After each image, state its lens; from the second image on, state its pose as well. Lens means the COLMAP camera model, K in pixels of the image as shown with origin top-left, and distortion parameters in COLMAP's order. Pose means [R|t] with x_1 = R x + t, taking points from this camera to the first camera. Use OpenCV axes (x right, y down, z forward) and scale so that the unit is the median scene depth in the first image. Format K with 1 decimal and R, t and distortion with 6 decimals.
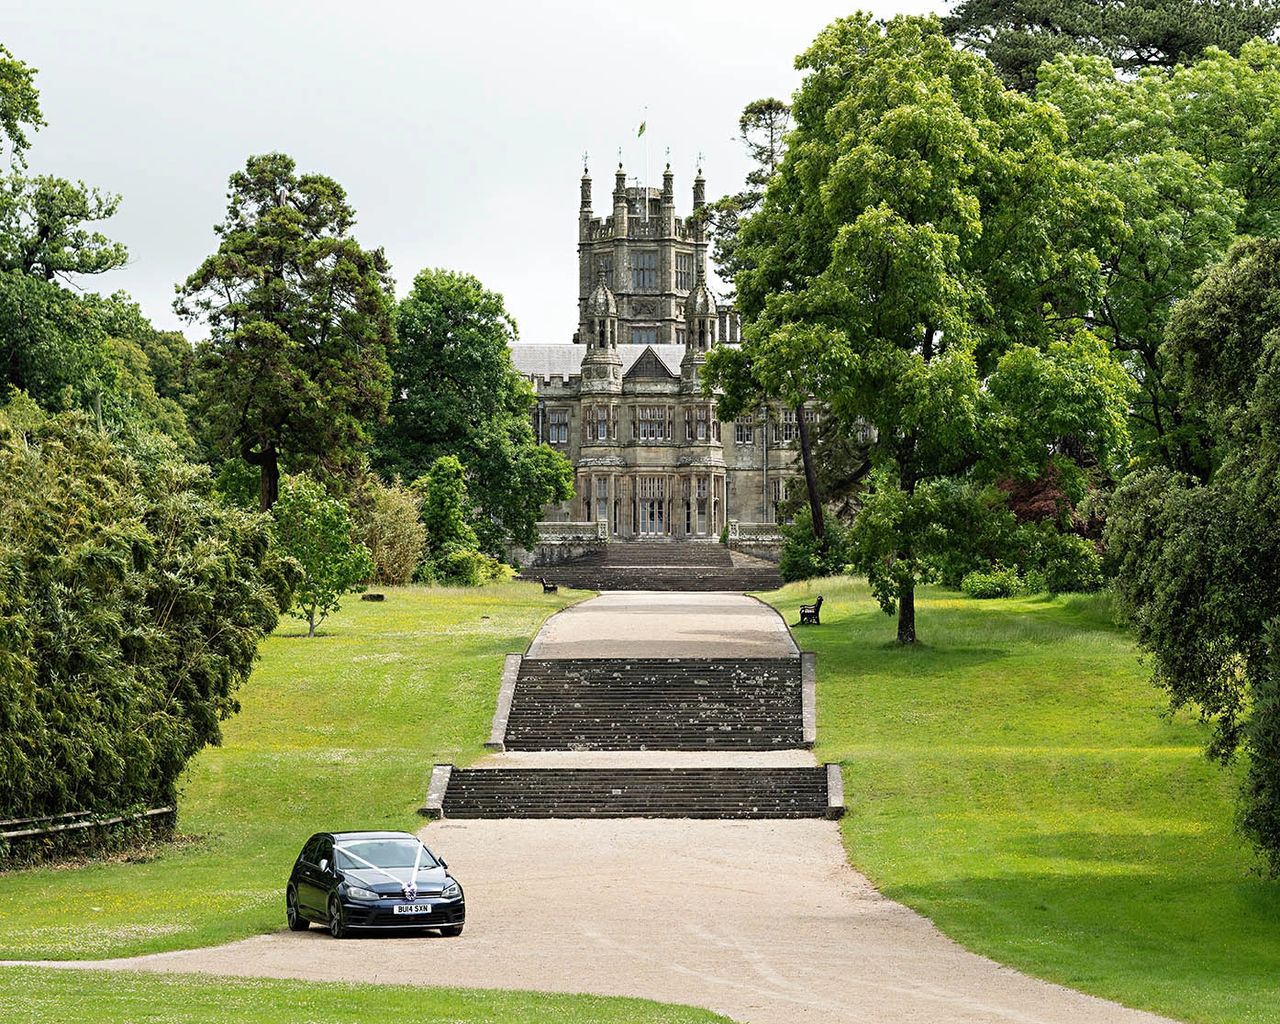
lens RADIAL K [[3520.1, 0, 640.0], [0, 3520.1, 511.8], [0, 0, 1]] dist [-0.014647, 0.179739]
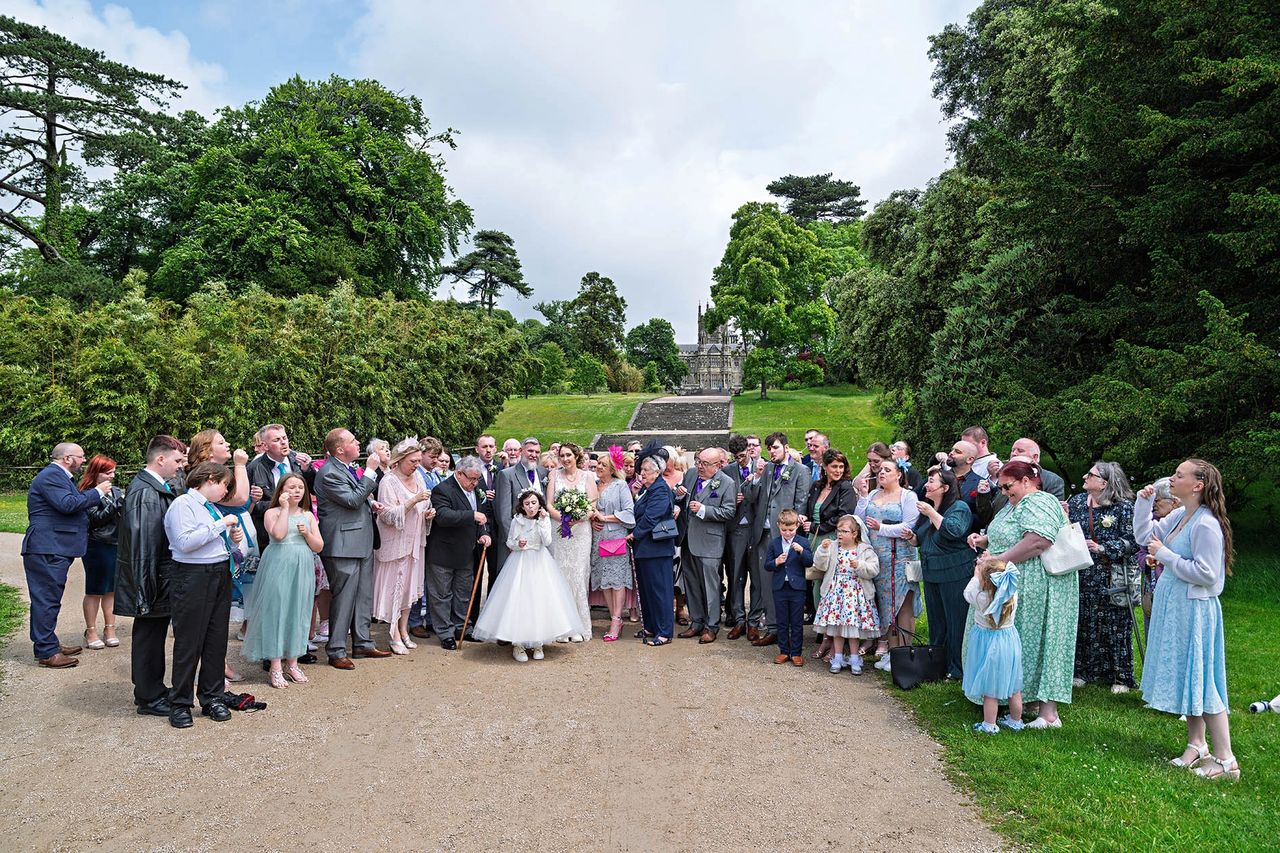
lens RADIAL K [[812.8, 0, 636.4], [0, 812.8, 447.0], [0, 0, 1]] dist [0.007753, 0.000521]
pose [[0.995533, -0.001218, -0.094404, 0.029507], [0.008506, 0.997008, 0.076829, 0.023325], [0.094028, -0.077288, 0.992565, 0.242985]]
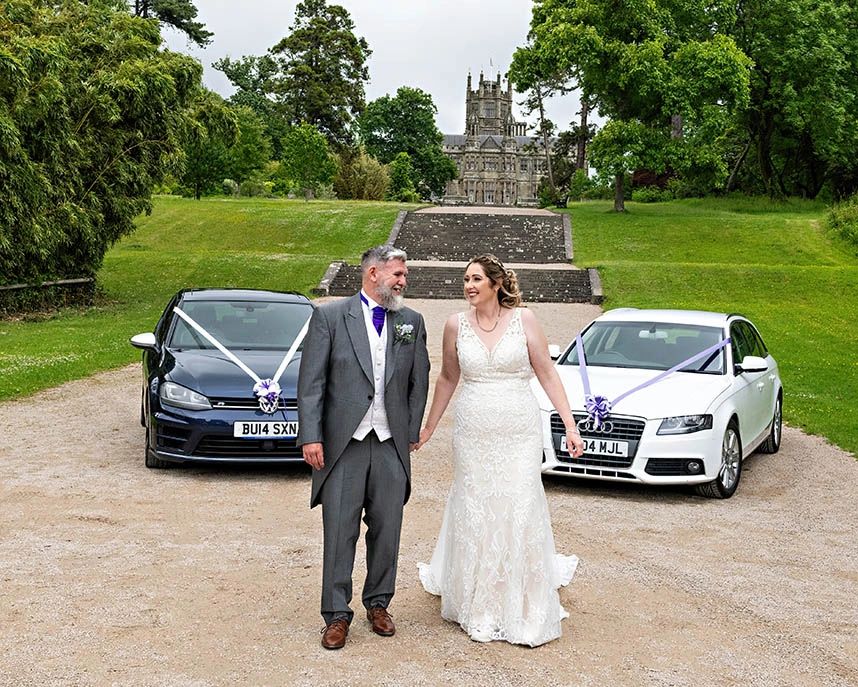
lens RADIAL K [[1239.2, 0, 429.0], [0, 1239.2, 343.5], [0, 0, 1]] dist [-0.027231, -0.088511]
pose [[0.998652, 0.030708, -0.041857, 0.005847], [-0.025560, 0.992637, 0.118401, 0.031545], [0.045185, -0.117172, 0.992083, 0.344306]]
